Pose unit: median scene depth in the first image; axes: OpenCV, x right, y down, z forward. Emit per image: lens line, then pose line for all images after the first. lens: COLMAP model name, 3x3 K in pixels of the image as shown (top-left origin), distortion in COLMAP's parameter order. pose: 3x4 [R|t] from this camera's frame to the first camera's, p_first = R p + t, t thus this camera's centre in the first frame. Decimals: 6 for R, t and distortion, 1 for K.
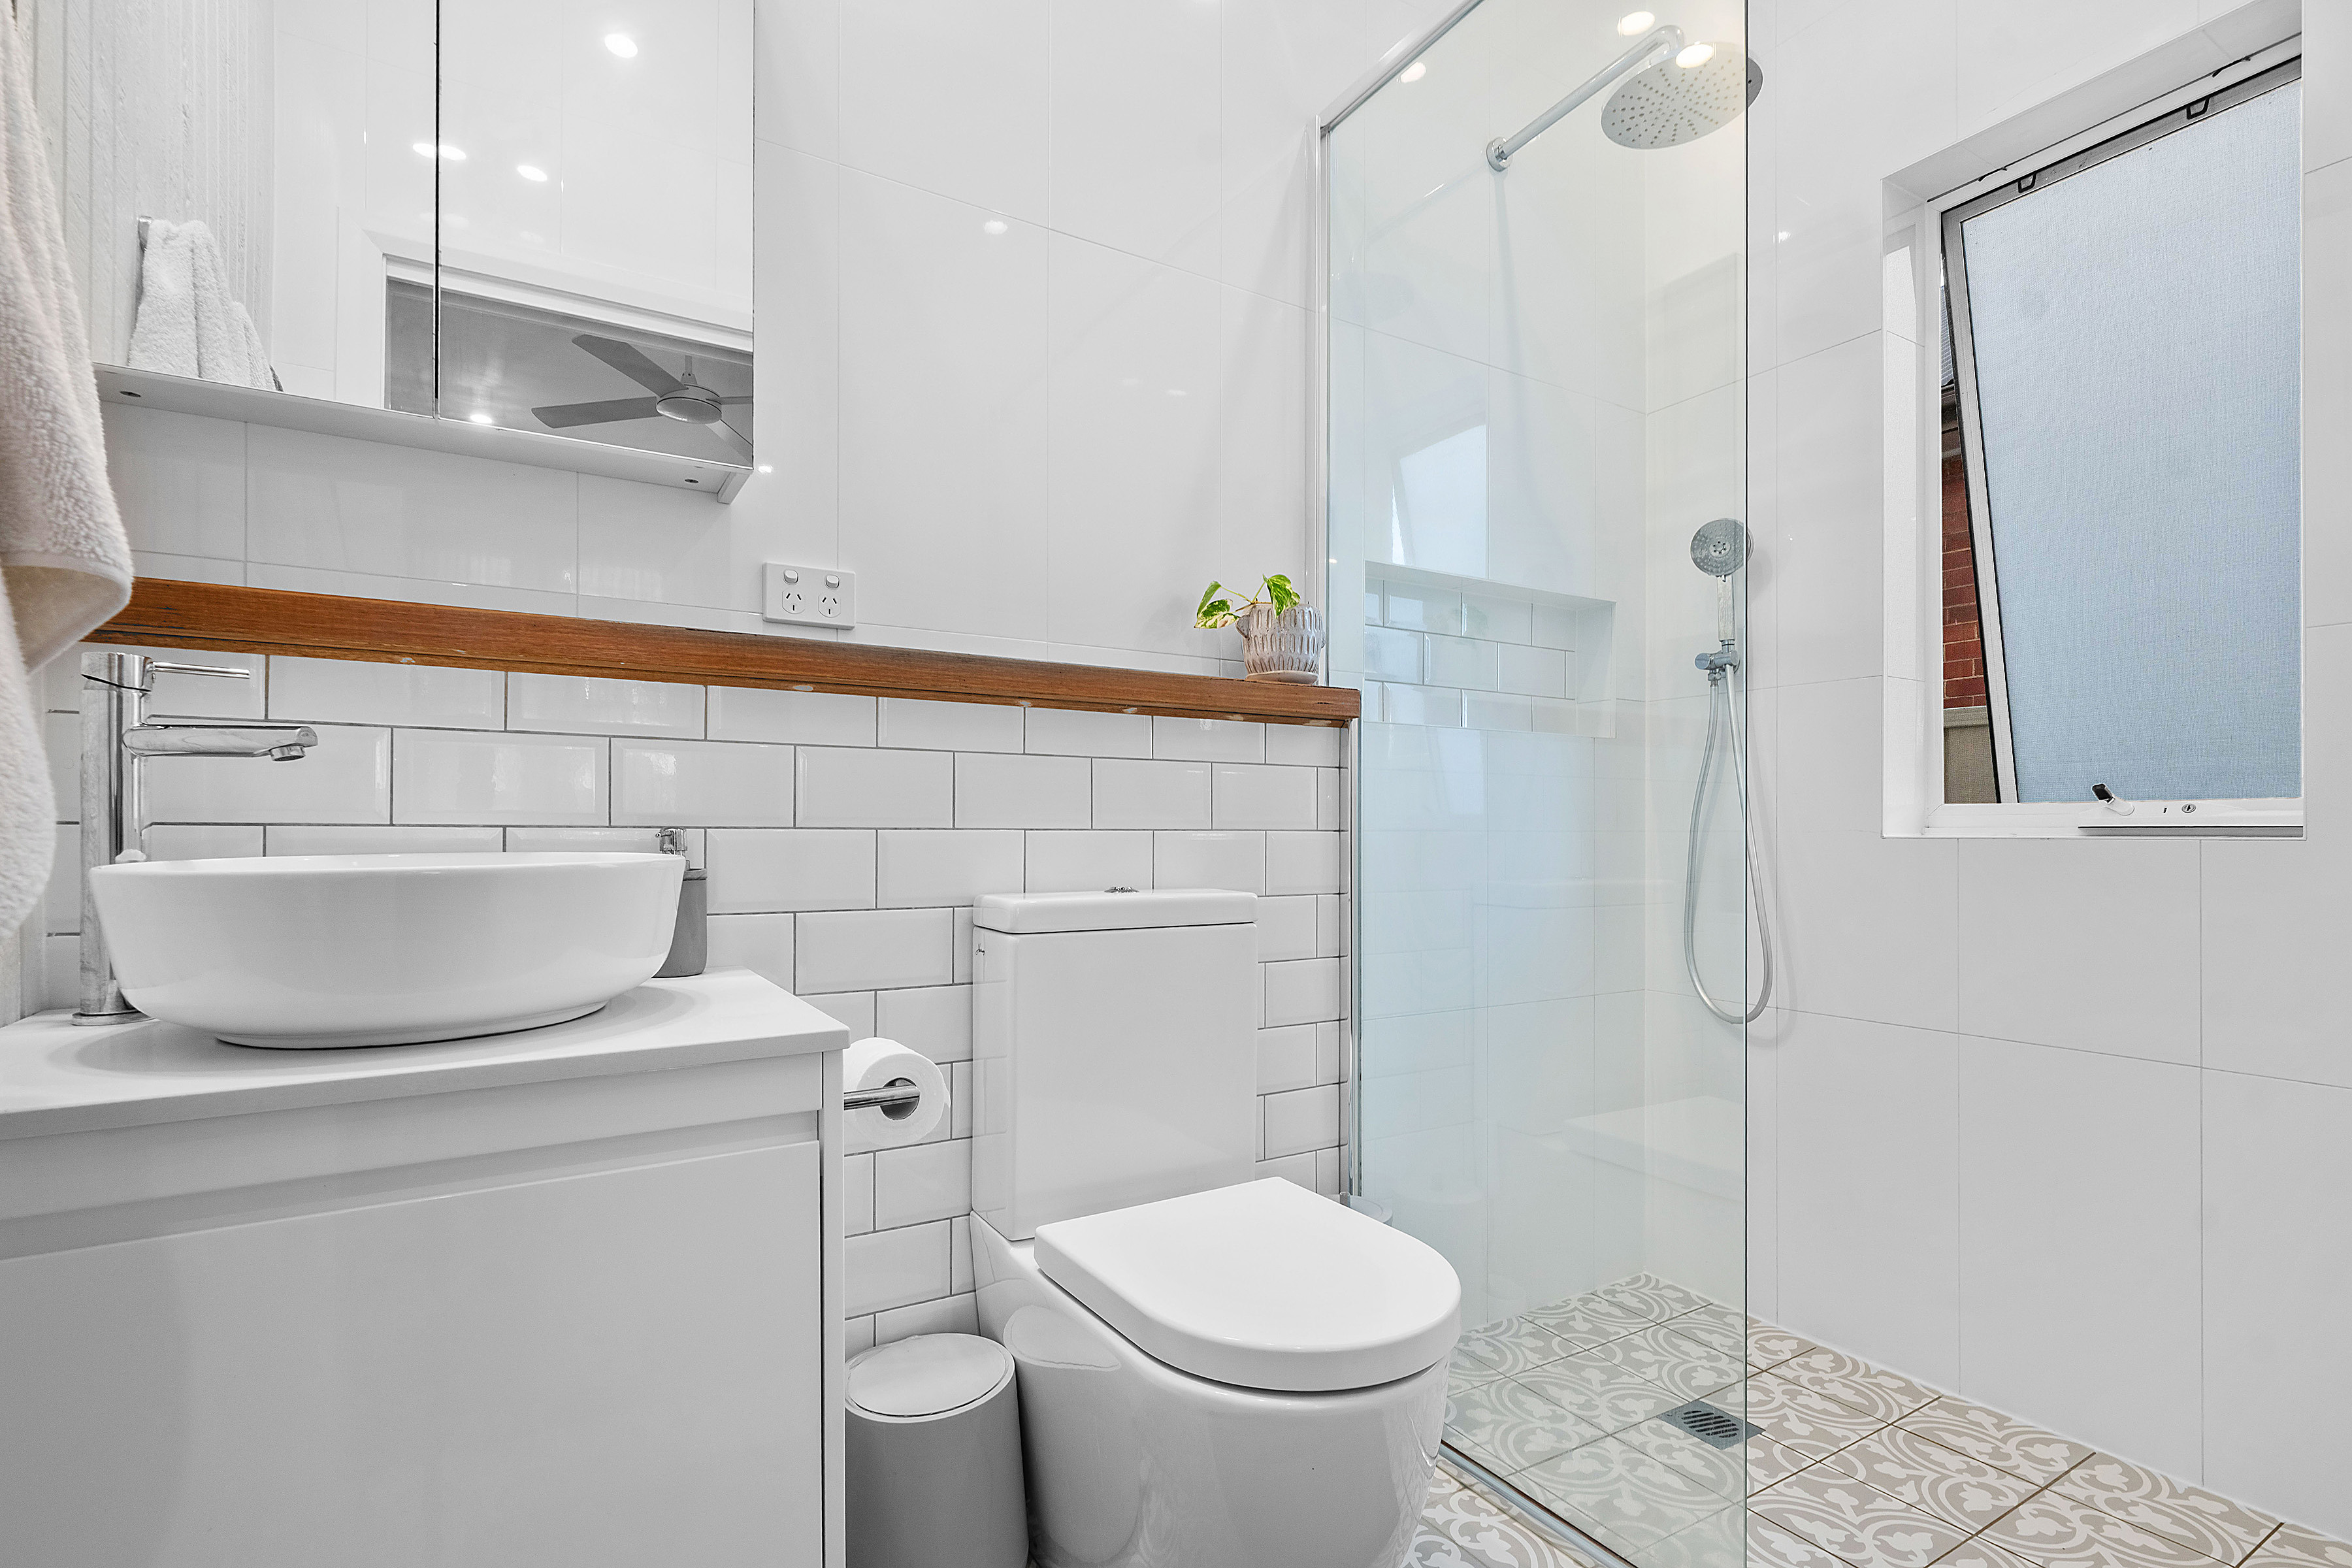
lens RADIAL K [[1080.0, 0, 1172.8], [0, 1080.0, 793.1], [0, 0, 1]] dist [-0.002455, 0.000790]
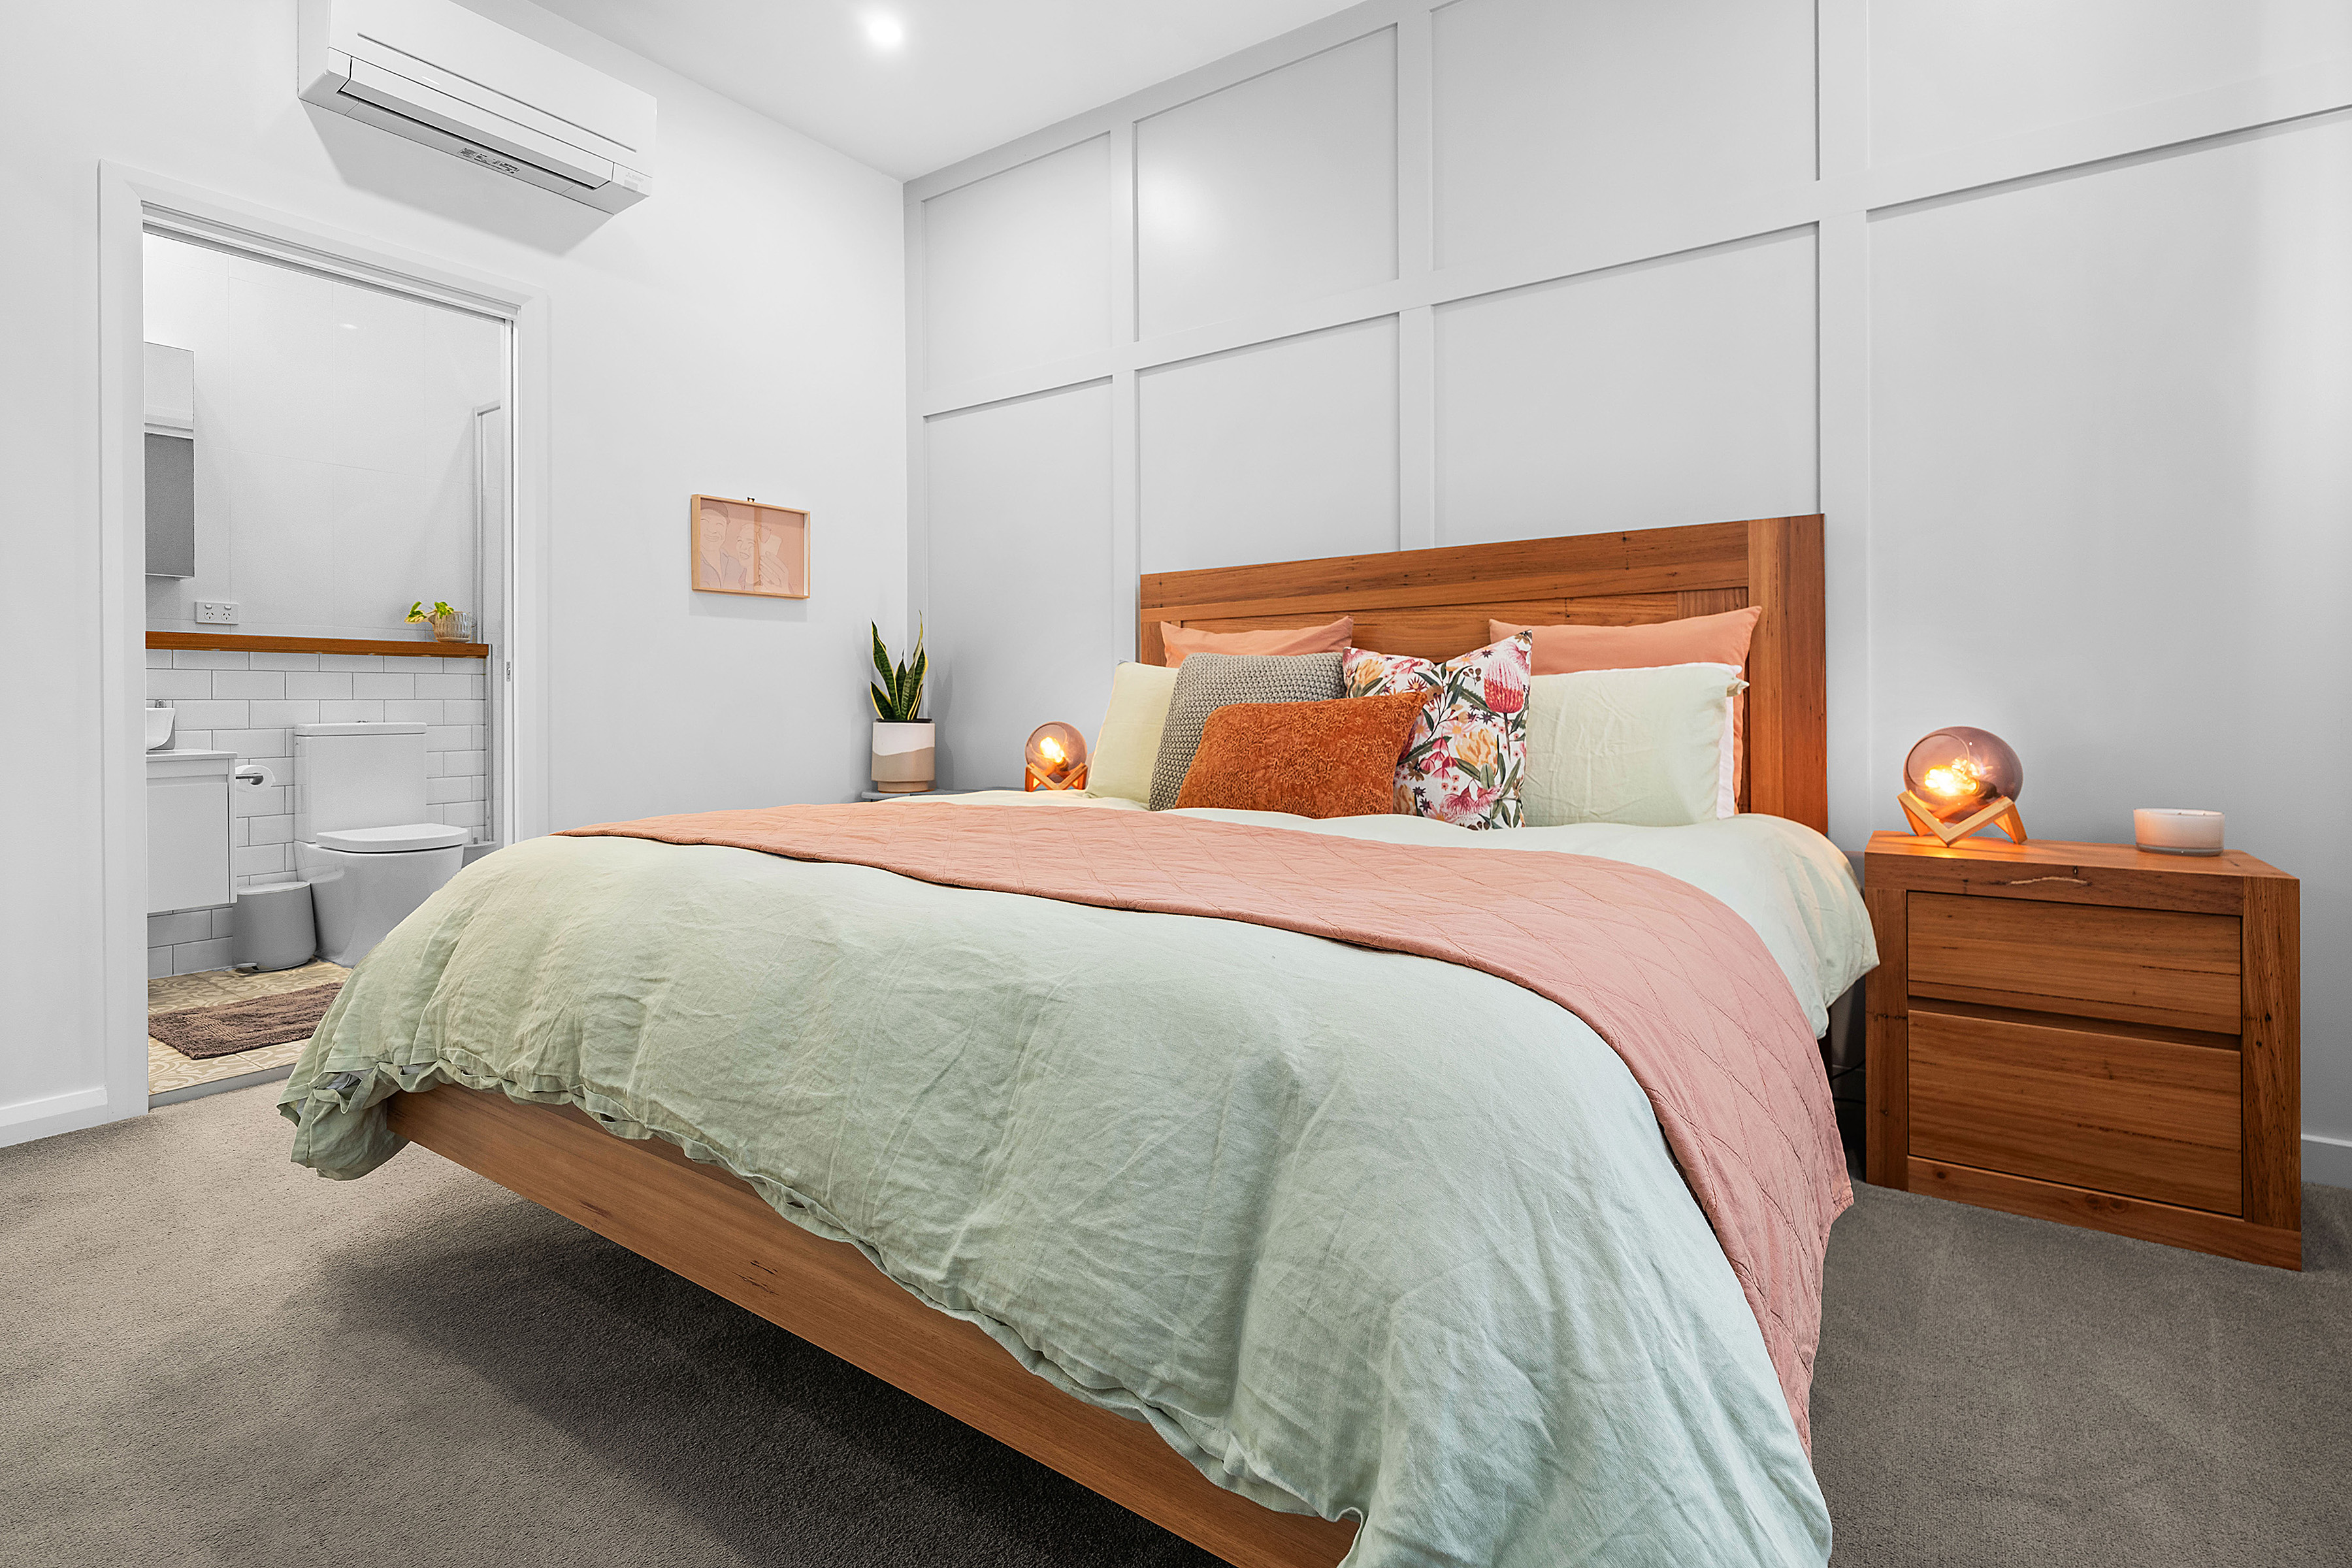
lens RADIAL K [[1080.0, 0, 1167.0], [0, 1080.0, 683.5], [0, 0, 1]] dist [-0.002455, 0.000790]
pose [[0.910059, -0.007750, 0.414406, 0.618405], [0.007541, 0.999969, 0.002140, 0.003085], [-0.414410, 0.001177, 0.910090, -2.137250]]
